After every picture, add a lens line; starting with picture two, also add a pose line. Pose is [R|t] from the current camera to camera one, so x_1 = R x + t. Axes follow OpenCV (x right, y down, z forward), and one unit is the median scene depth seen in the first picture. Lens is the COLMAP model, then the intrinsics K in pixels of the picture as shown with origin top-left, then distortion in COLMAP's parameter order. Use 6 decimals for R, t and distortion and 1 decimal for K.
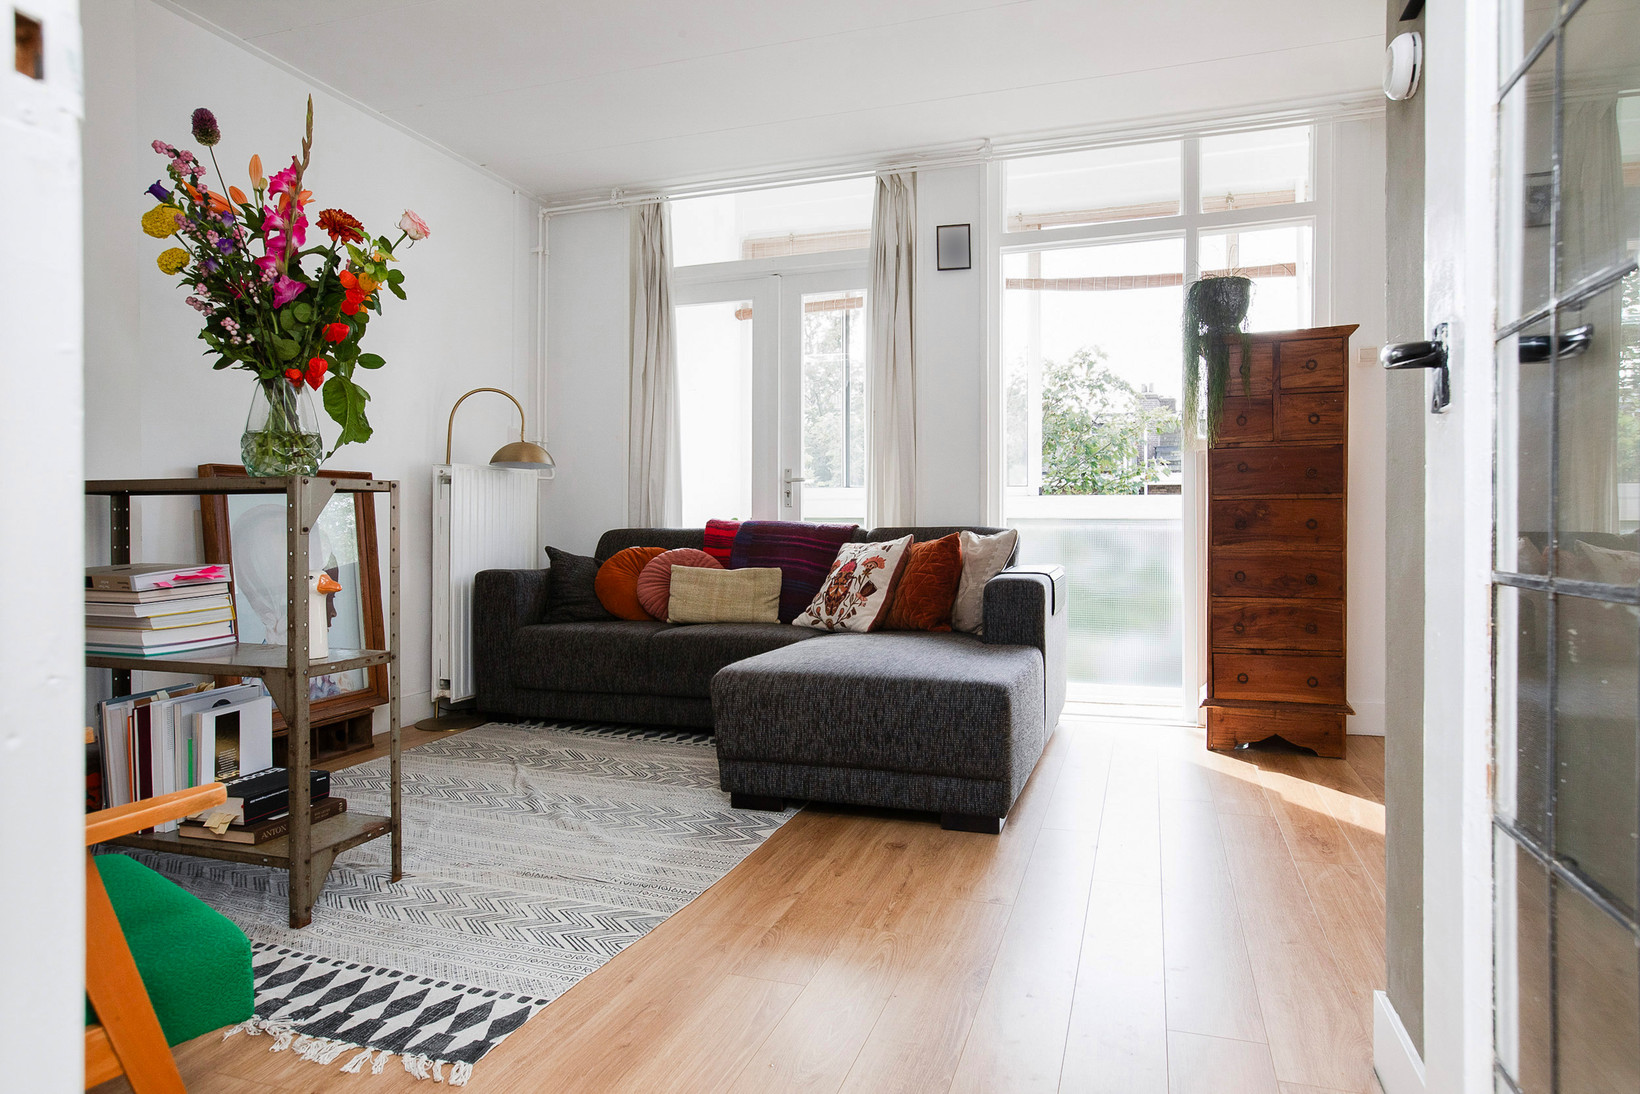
lens RADIAL K [[965.0, 0, 771.2], [0, 965.0, 530.5], [0, 0, 1]] dist [-0.000517, 0.006074]
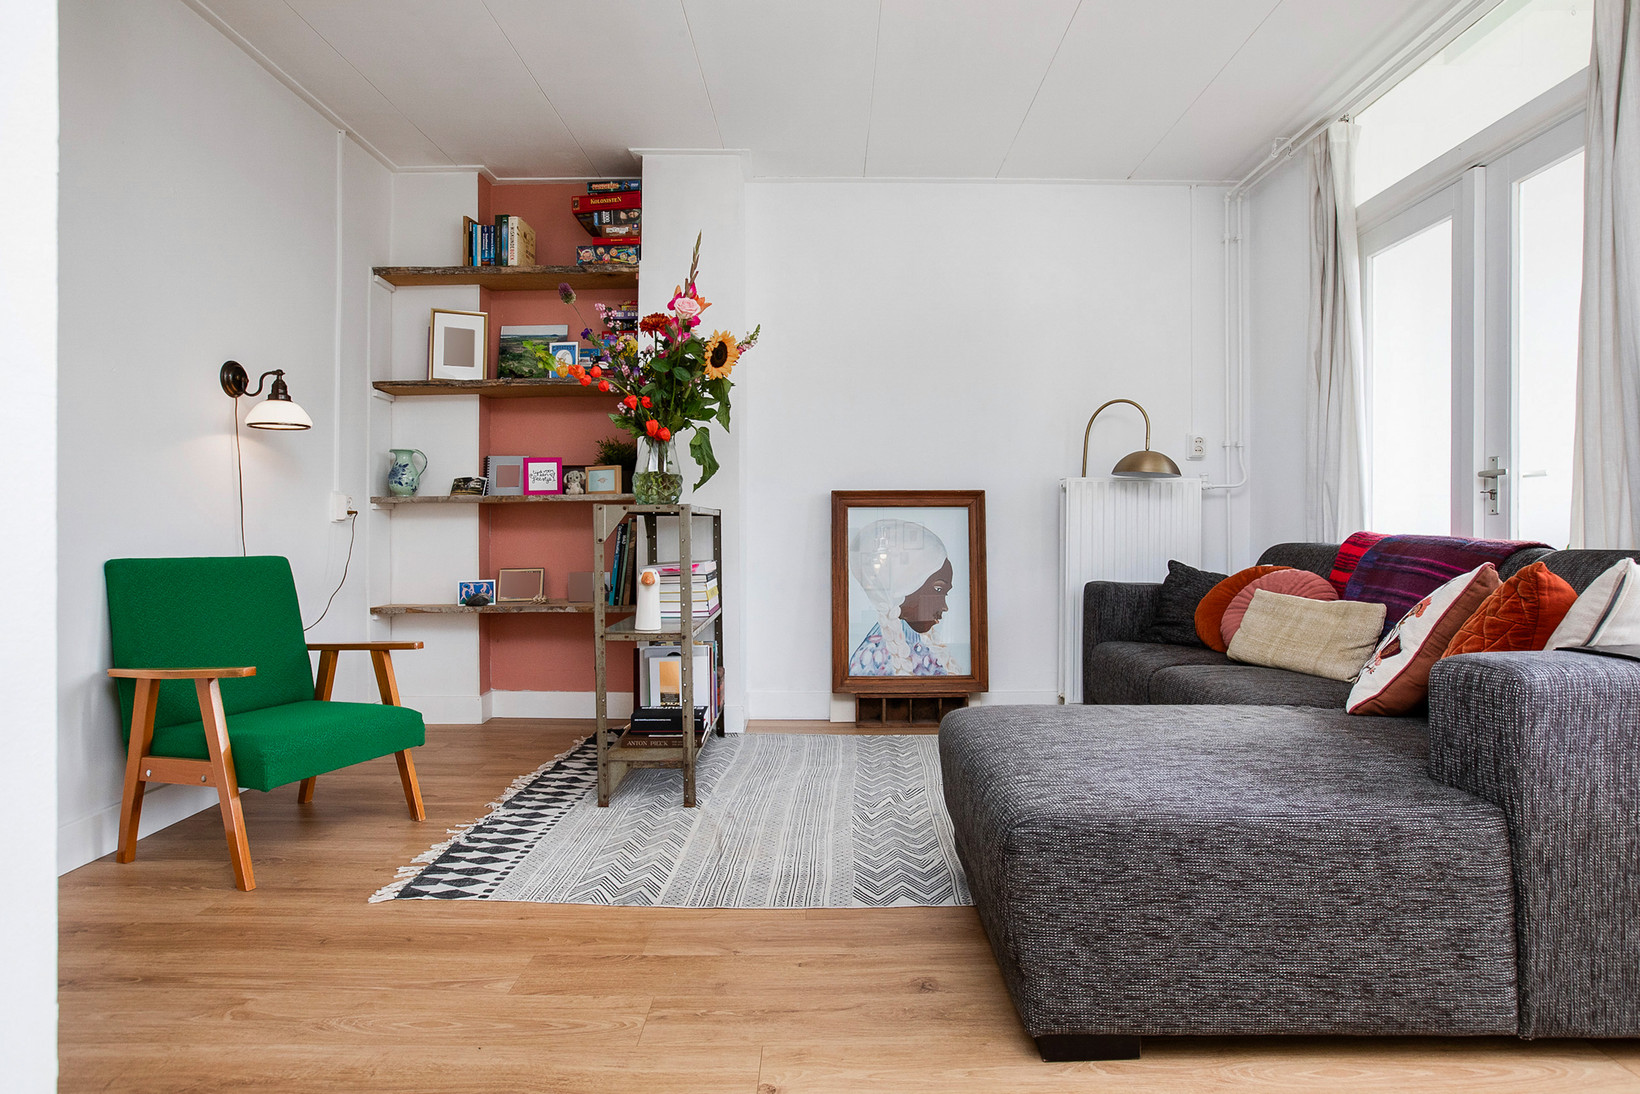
lens RADIAL K [[824.0, 0, 815.6], [0, 824.0, 543.0], [0, 0, 1]] dist [-0.045955, 0.013821]
pose [[0.369148, 0.016799, -0.929219, 0.523603], [-0.010493, 0.999848, 0.013907, -0.011159], [0.929311, 0.004616, 0.369268, 0.547697]]
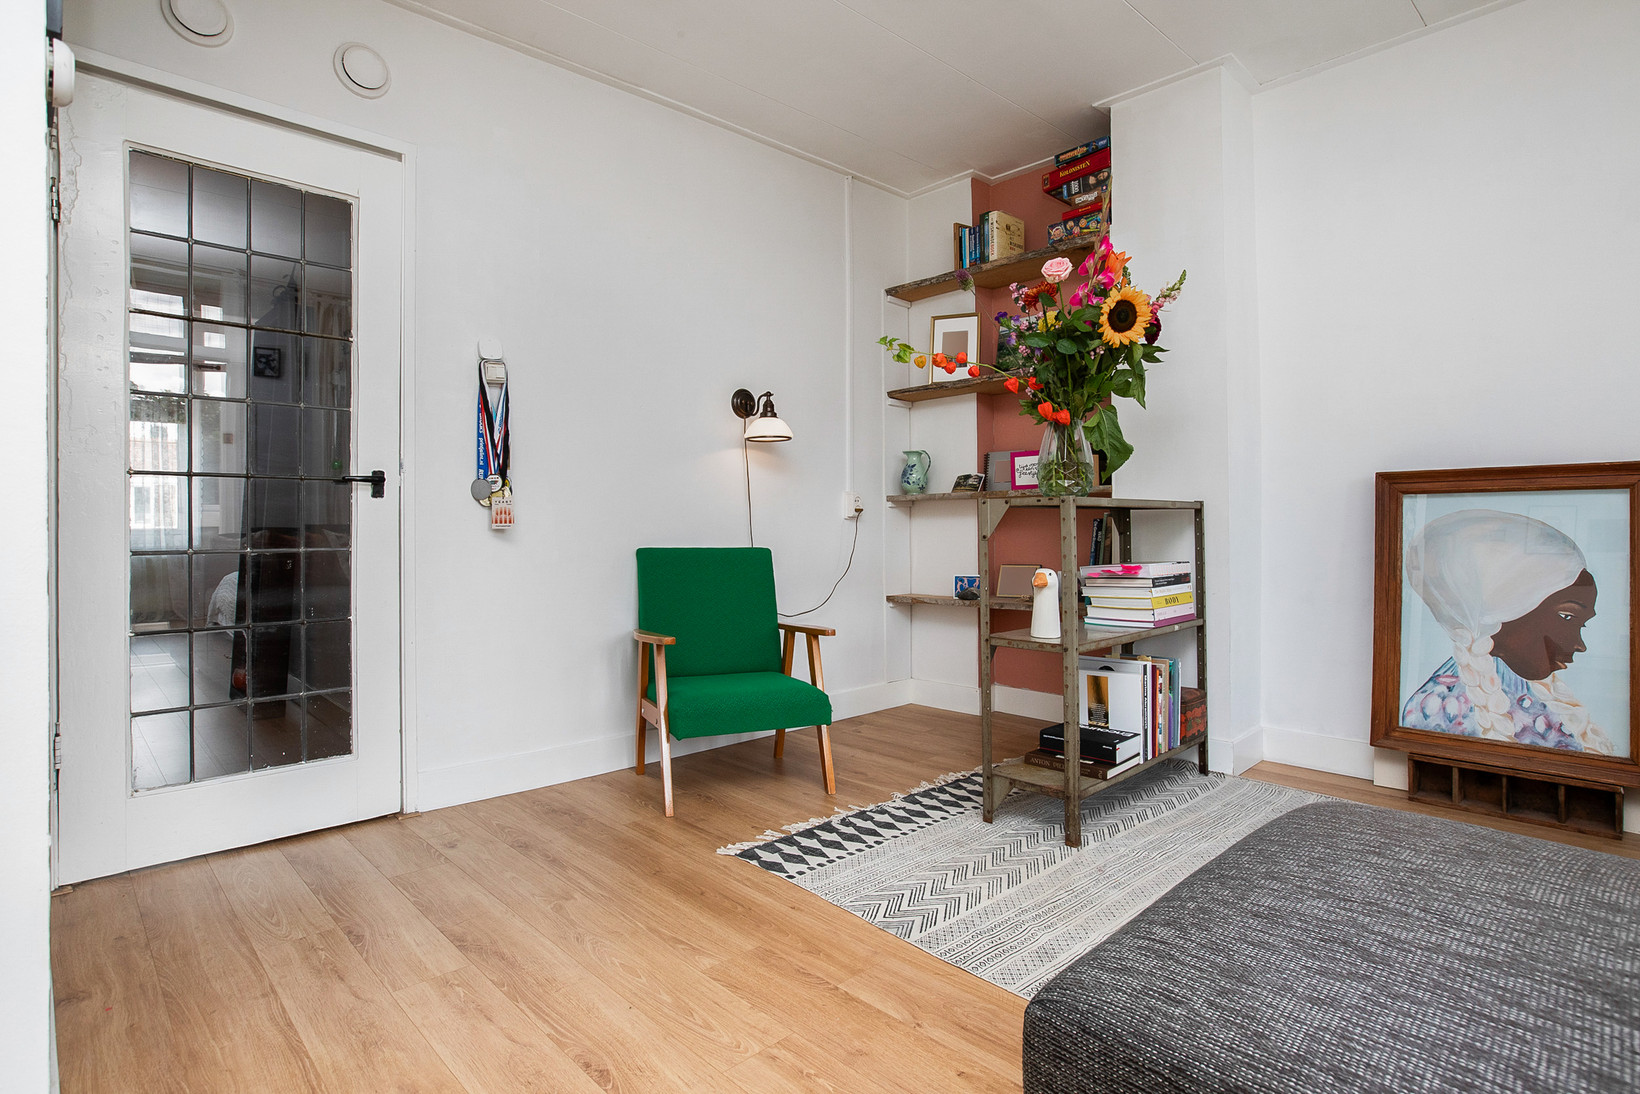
lens RADIAL K [[824.0, 0, 844.2], [0, 824.0, 531.2], [0, 0, 1]] dist [-0.045955, 0.013821]
pose [[-0.394735, 0.009654, -0.918744, 0.440245], [-0.006855, 0.999886, 0.013451, -0.014870], [0.918769, 0.011608, -0.394624, 0.830810]]
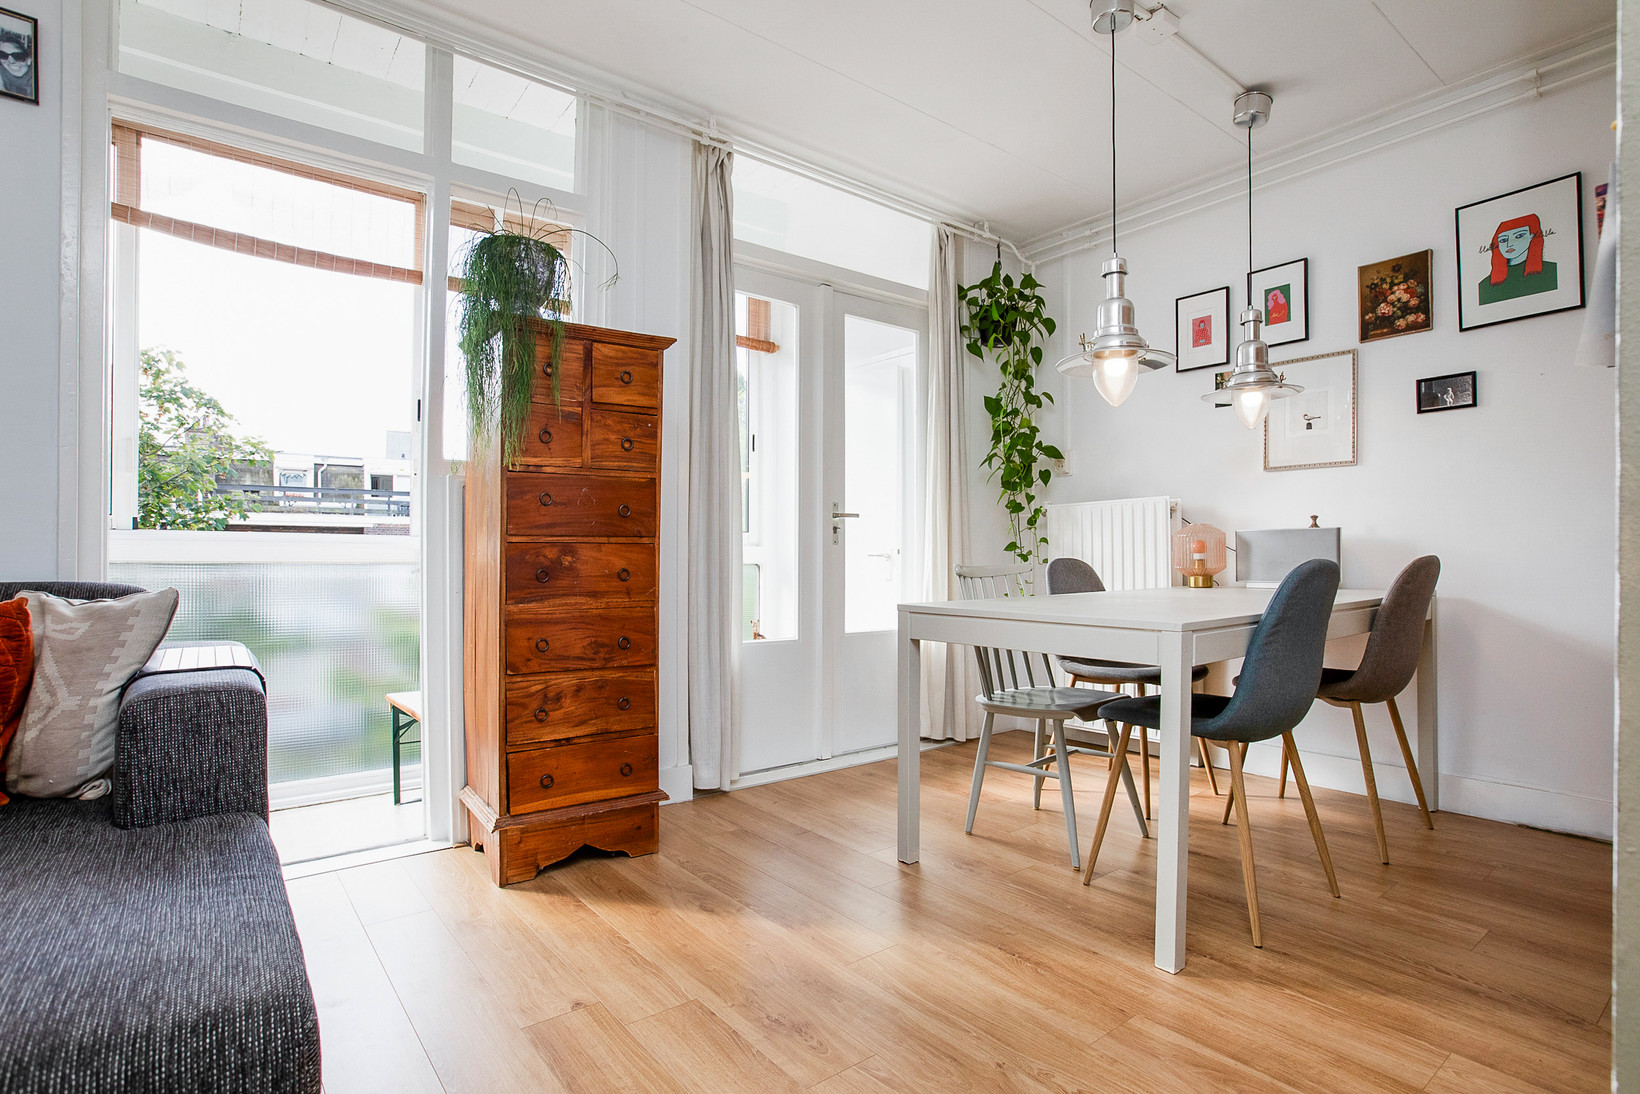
lens RADIAL K [[824.0, 0, 838.0], [0, 824.0, 568.1], [0, 0, 1]] dist [-0.045955, 0.013821]
pose [[0.484871, -0.003609, 0.874578, 0.046286], [0.005314, 0.999985, 0.001180, -0.012293], [-0.874570, 0.004075, 0.484883, 0.505948]]
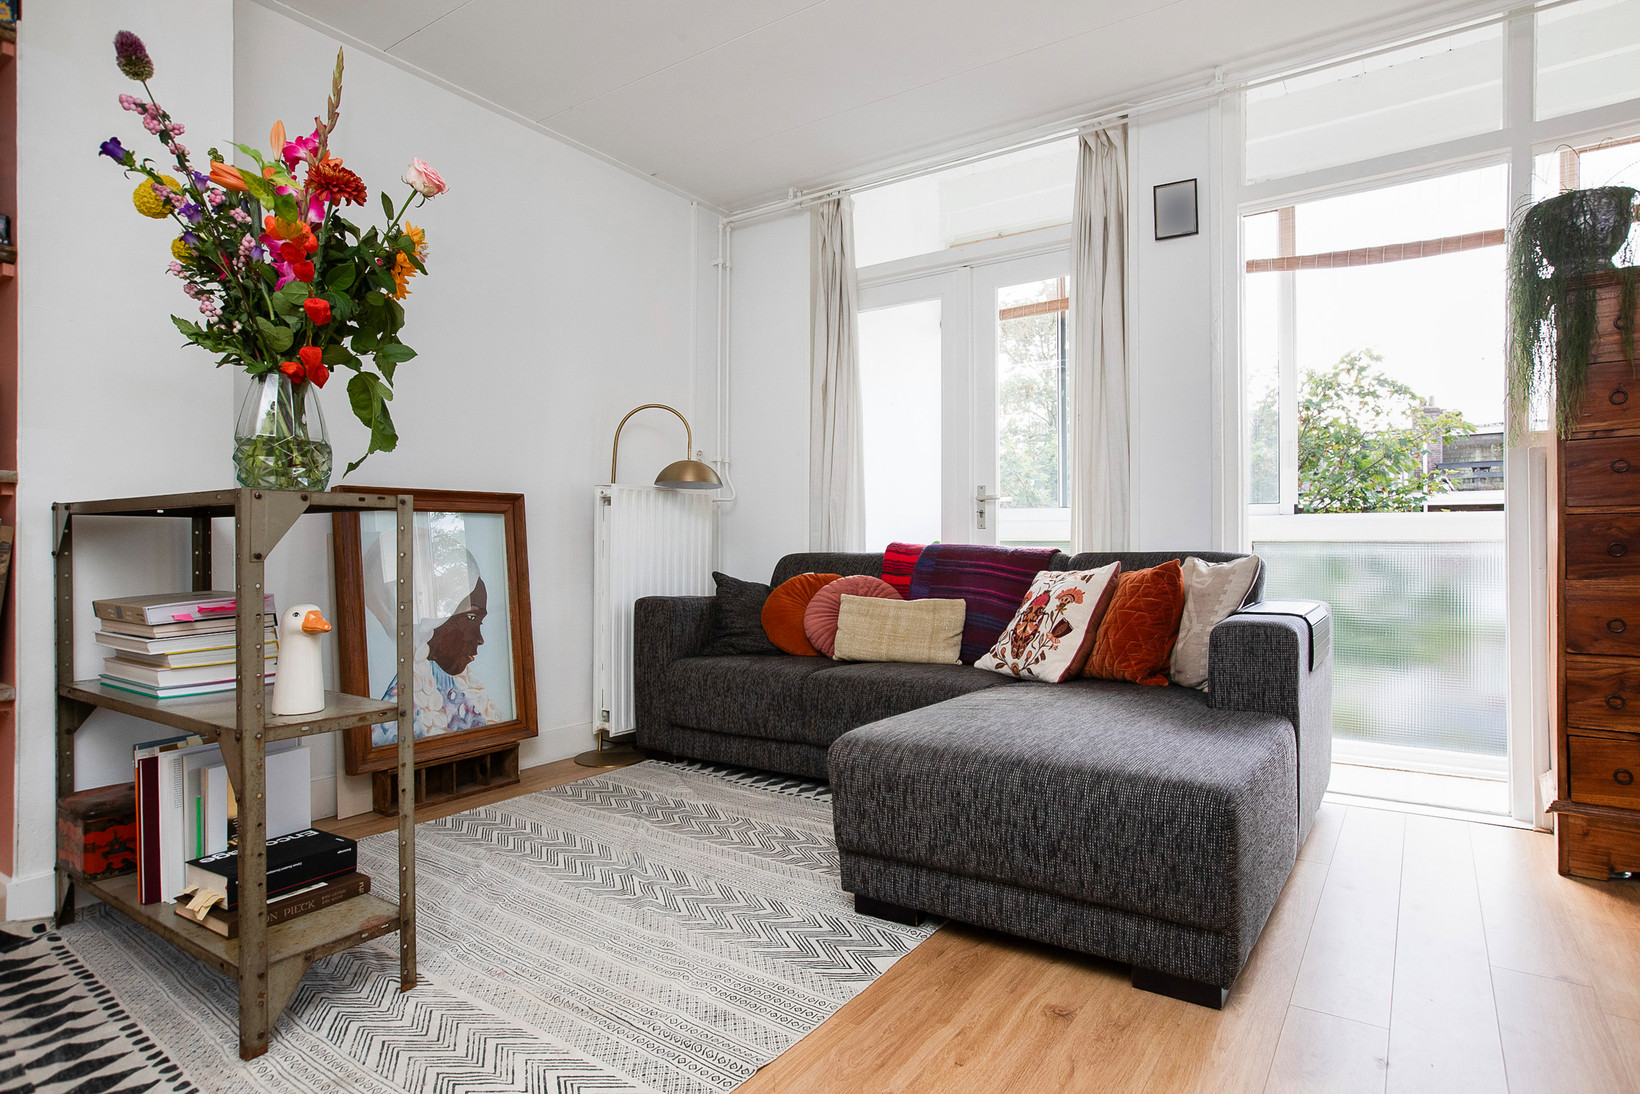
lens RADIAL K [[884.3, 0, 801.1], [0, 884.3, 543.9], [0, 0, 1]] dist [-0.026253, 0.017793]
pose [[0.969655, -0.000401, -0.244477, 0.081992], [-0.002163, 0.999945, -0.010220, -0.002971], [0.244468, 0.010439, 0.969601, 0.266652]]
